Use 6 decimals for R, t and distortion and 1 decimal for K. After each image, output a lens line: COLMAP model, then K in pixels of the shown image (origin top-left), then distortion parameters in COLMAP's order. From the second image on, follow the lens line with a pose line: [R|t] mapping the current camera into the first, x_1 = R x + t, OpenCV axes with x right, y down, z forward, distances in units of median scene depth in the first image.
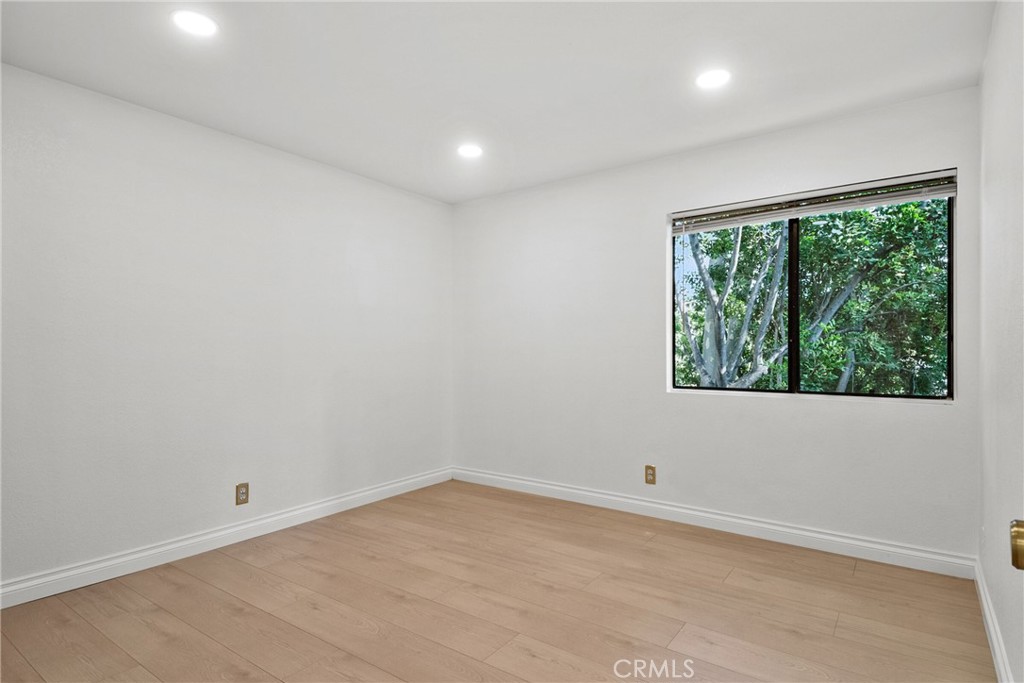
lens RADIAL K [[541.3, 0, 529.9], [0, 541.3, 366.0], [0, 0, 1]] dist [0.078643, -0.054040]
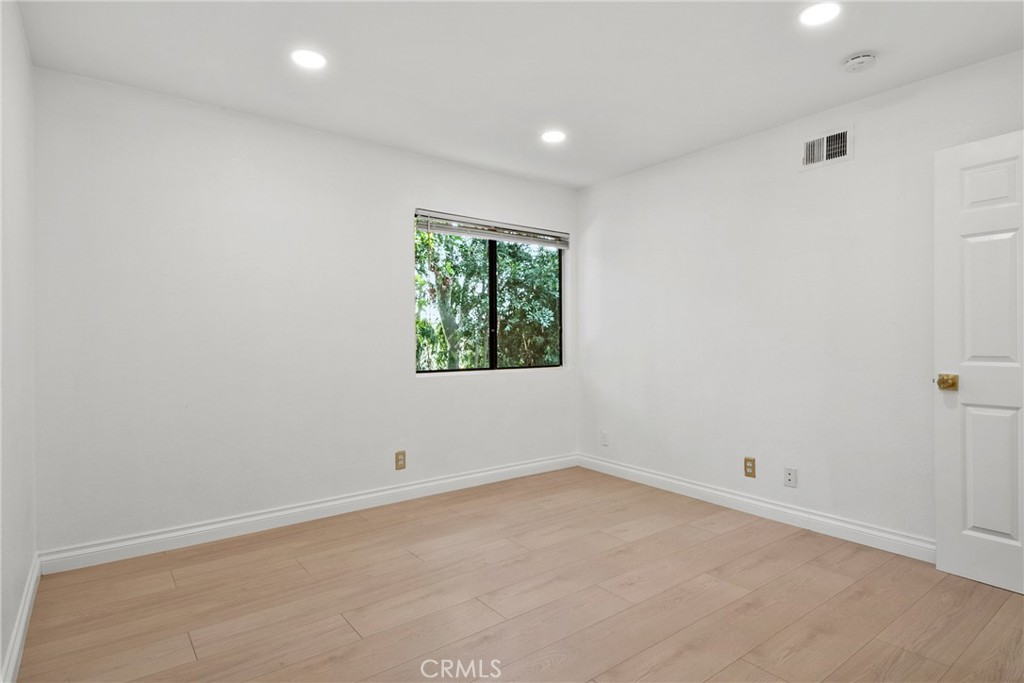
lens RADIAL K [[541.3, 0, 529.9], [0, 541.3, 366.0], [0, 0, 1]] dist [0.078643, -0.054040]
pose [[0.270819, -0.047735, 0.961446, -0.819227], [0.027624, 0.998744, 0.041806, -0.015162], [-0.962234, 0.015237, 0.271798, 0.586423]]
